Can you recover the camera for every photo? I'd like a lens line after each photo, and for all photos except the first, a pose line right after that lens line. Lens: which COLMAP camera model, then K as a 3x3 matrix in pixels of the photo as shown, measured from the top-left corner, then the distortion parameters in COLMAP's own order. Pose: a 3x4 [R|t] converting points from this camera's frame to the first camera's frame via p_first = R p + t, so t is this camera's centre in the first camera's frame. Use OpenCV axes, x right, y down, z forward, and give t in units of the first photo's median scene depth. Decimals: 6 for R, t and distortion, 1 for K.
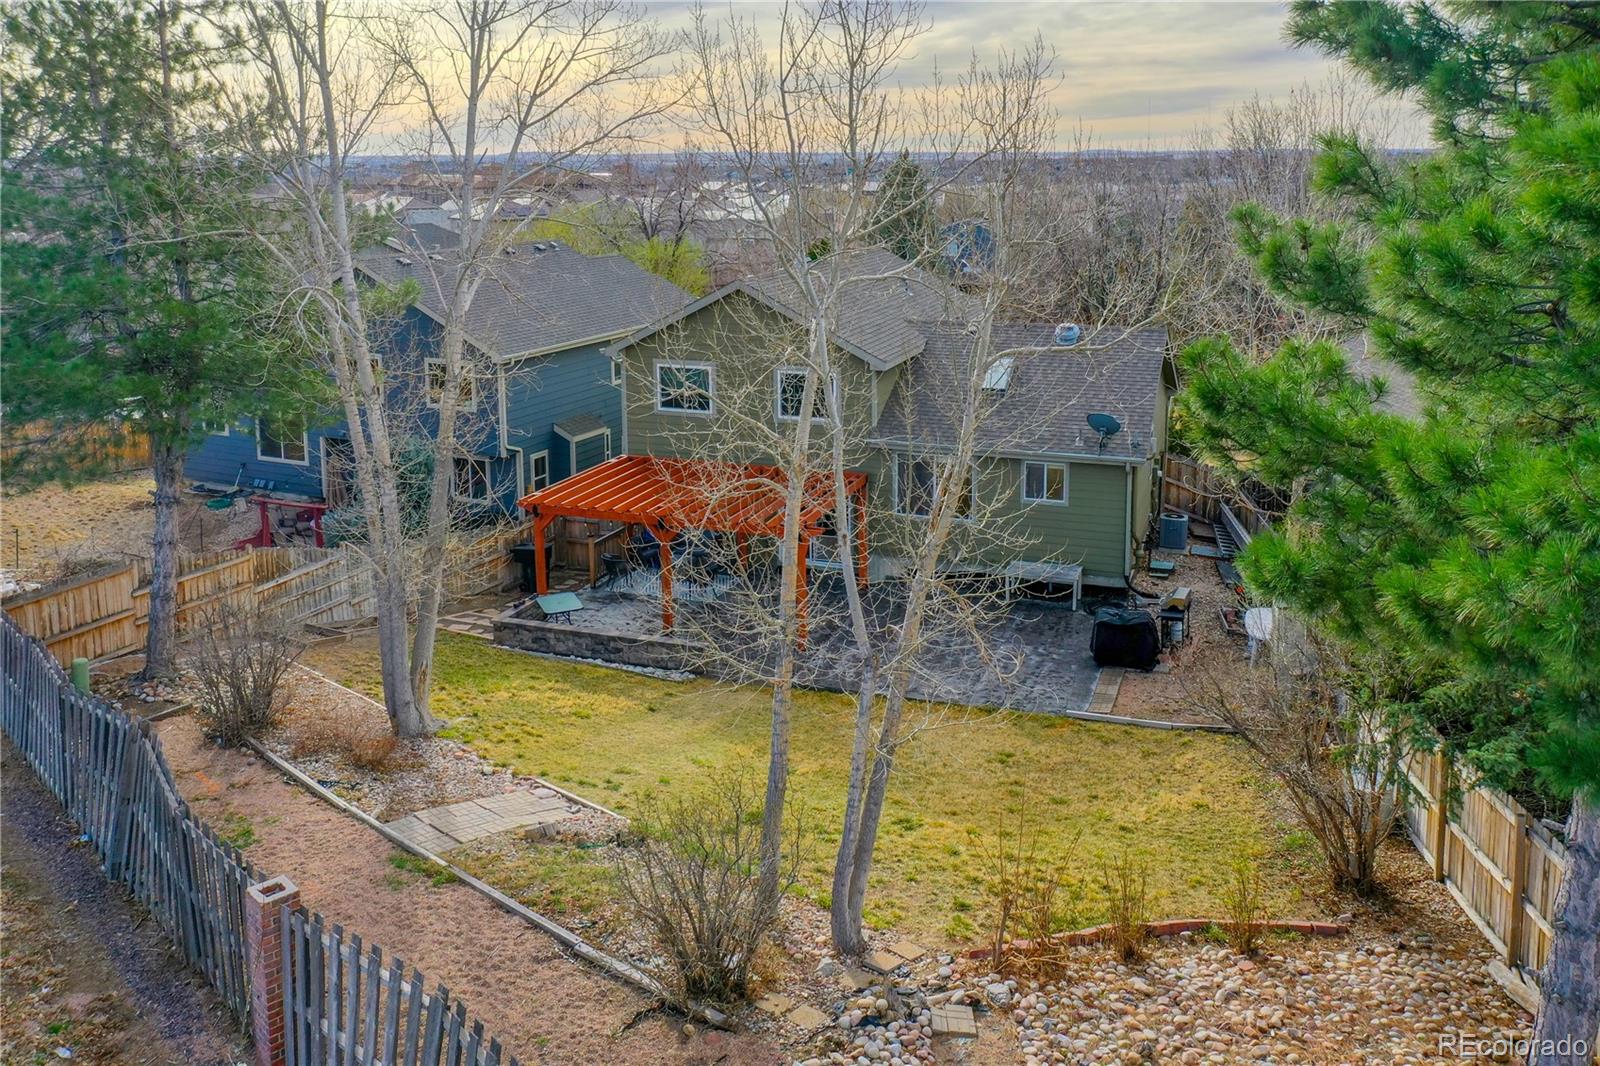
lens RADIAL K [[1282.2, 0, 798.9], [0, 1282.2, 564.0], [0, 0, 1]] dist [-0.025734, -0.003089]
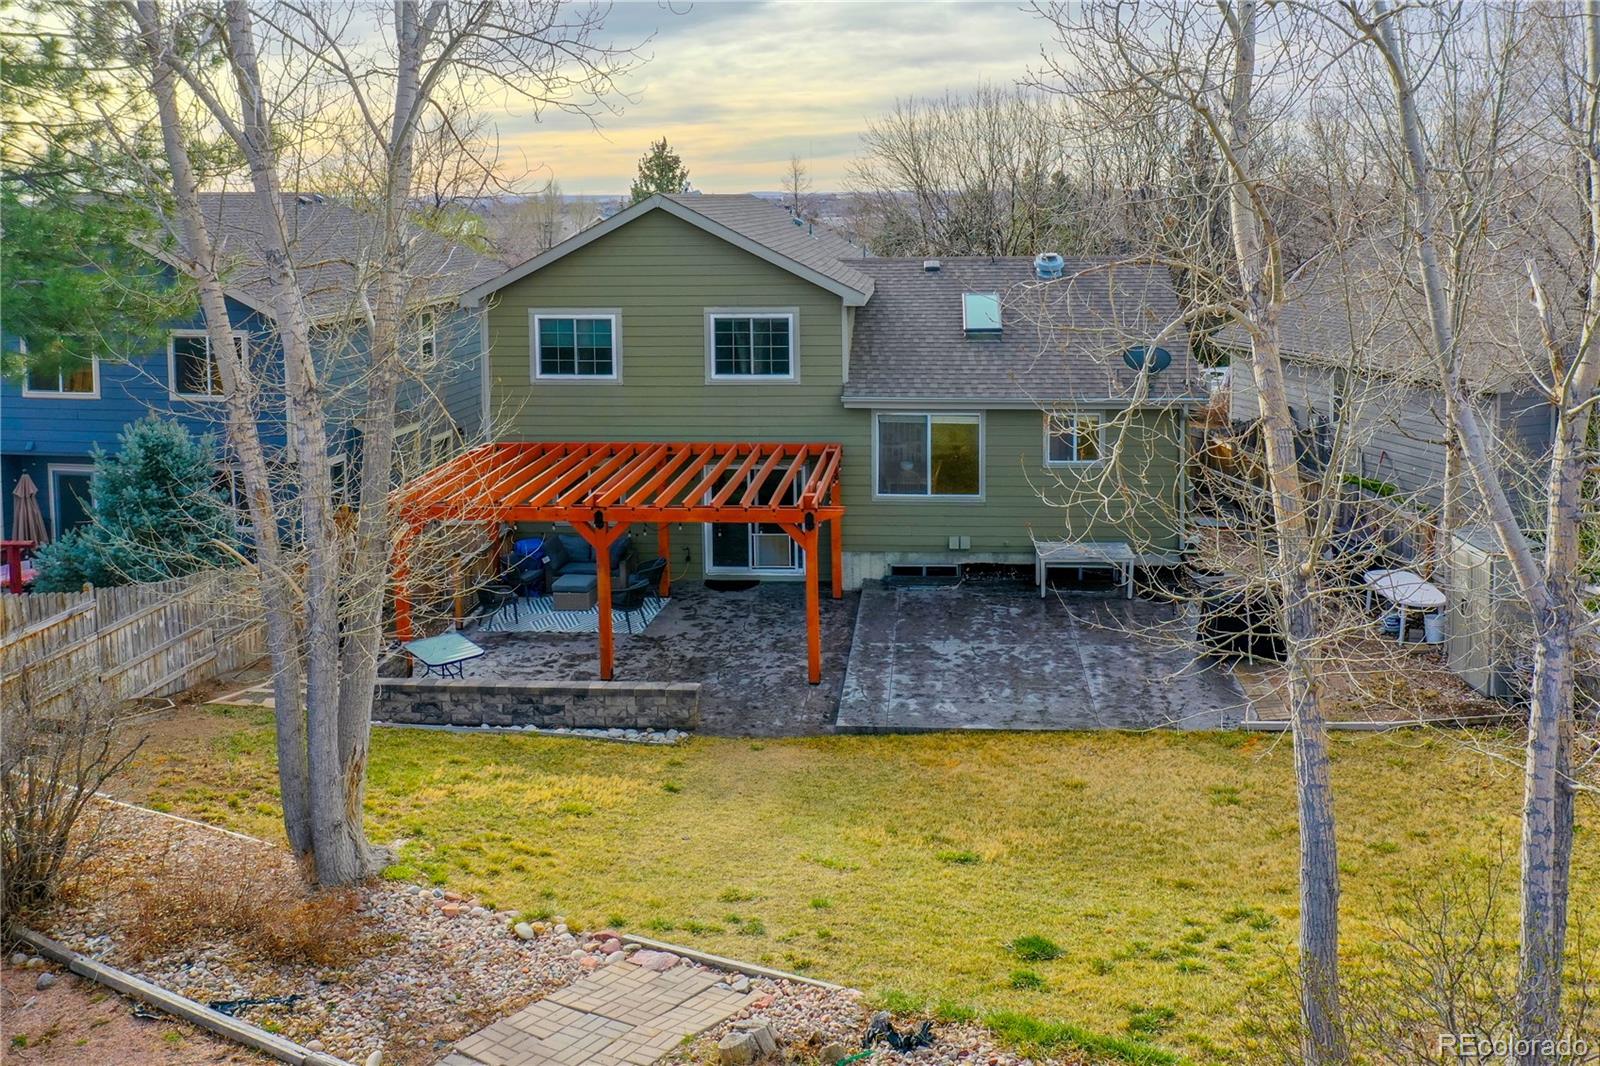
lens RADIAL K [[1282.2, 0, 794.6], [0, 1282.2, 490.6], [0, 0, 1]] dist [-0.025734, -0.003089]
pose [[0.961230, -0.055888, 0.270026, -0.260226], [0.082452, 0.992698, -0.088049, 0.030550], [-0.263133, 0.106899, 0.958819, 0.411046]]
